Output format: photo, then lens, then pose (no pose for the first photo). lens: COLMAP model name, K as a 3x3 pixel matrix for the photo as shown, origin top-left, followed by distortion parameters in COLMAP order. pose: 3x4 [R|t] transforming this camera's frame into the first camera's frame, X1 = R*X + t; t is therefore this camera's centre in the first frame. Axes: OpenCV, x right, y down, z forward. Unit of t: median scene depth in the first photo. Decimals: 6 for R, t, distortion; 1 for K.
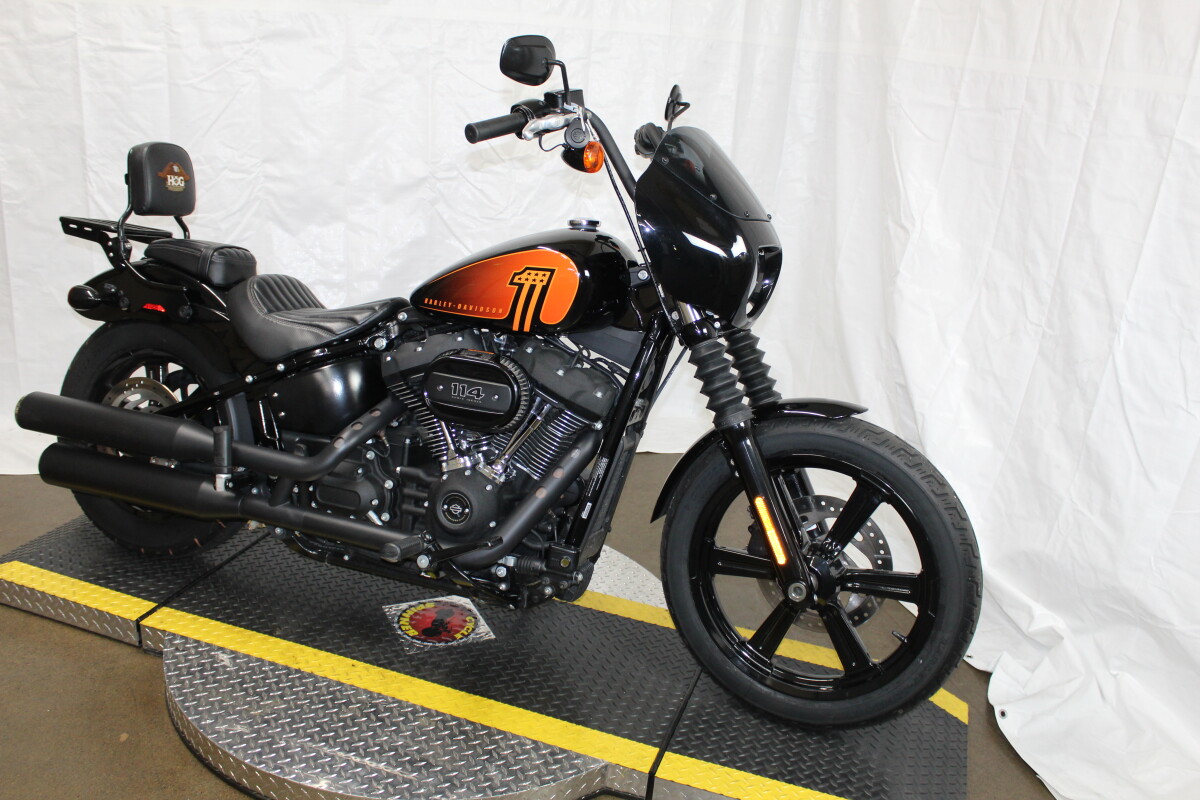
lens RADIAL K [[946.4, 0, 611.3], [0, 946.4, 388.4], [0, 0, 1]] dist [-0.110249, 0.064768]
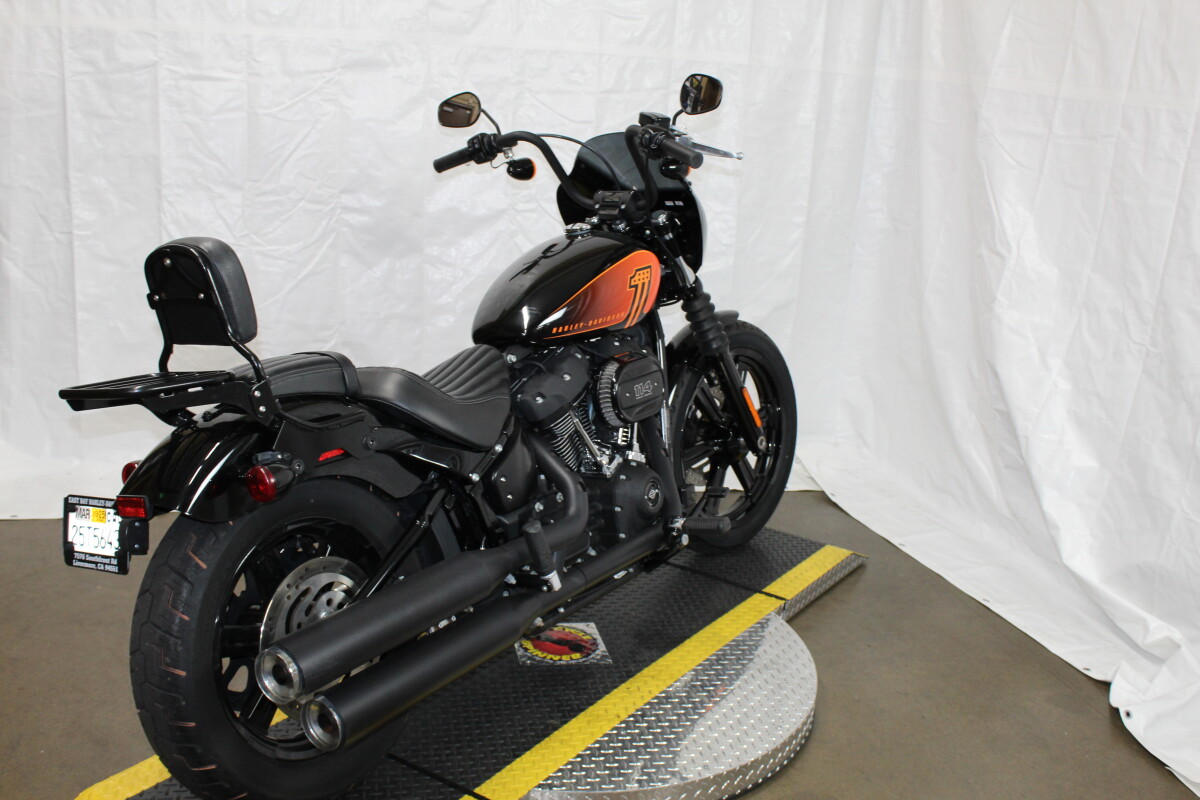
lens RADIAL K [[1095.0, 0, 629.6], [0, 1095.0, 392.8], [0, 0, 1]] dist [-0.062989, 0.000000]
pose [[0.999809, -0.009632, 0.017027, -0.103004], [0.010624, 0.998192, -0.059163, 0.040290], [-0.016426, 0.059332, 0.998103, -0.146885]]
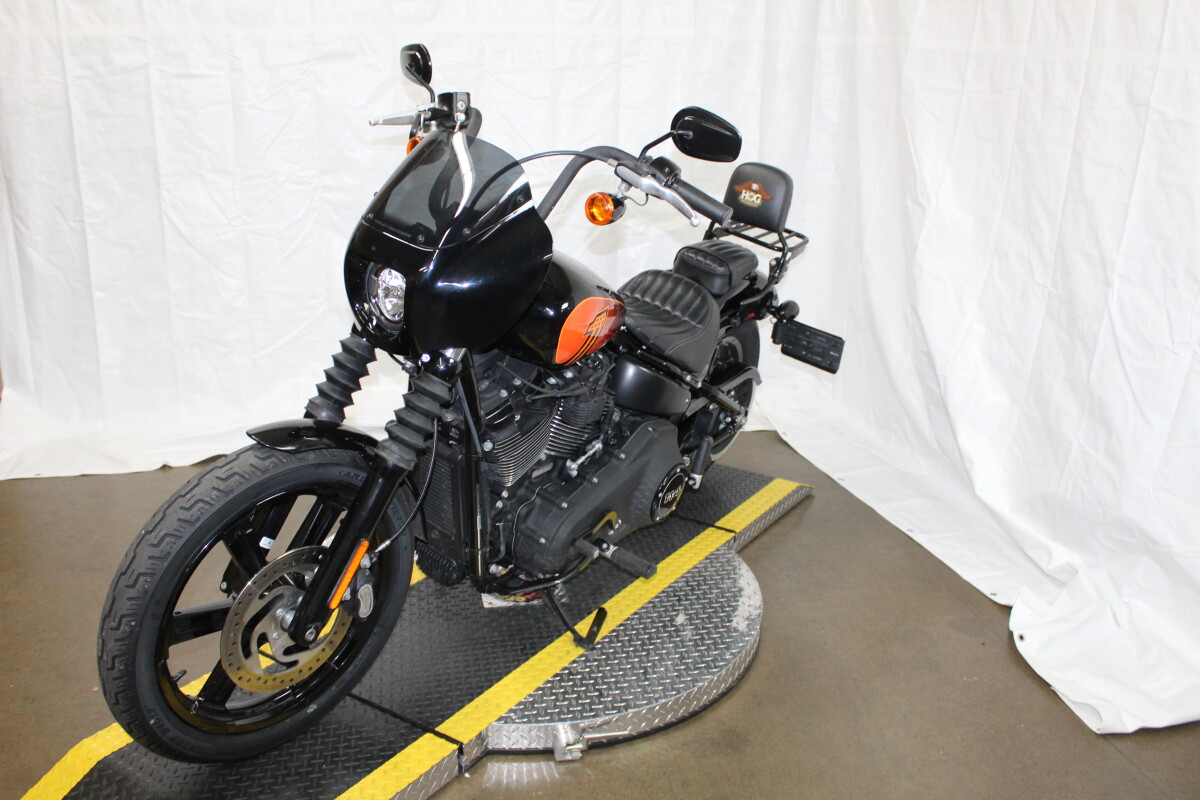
lens RADIAL K [[977.4, 0, 619.3], [0, 977.4, 383.6], [0, 0, 1]] dist [-0.087246, 0.030527]
pose [[0.998398, -0.041029, -0.038969, 0.003857], [0.040327, 0.999013, -0.018629, 0.036929], [0.039695, 0.017028, 0.999067, -0.110277]]
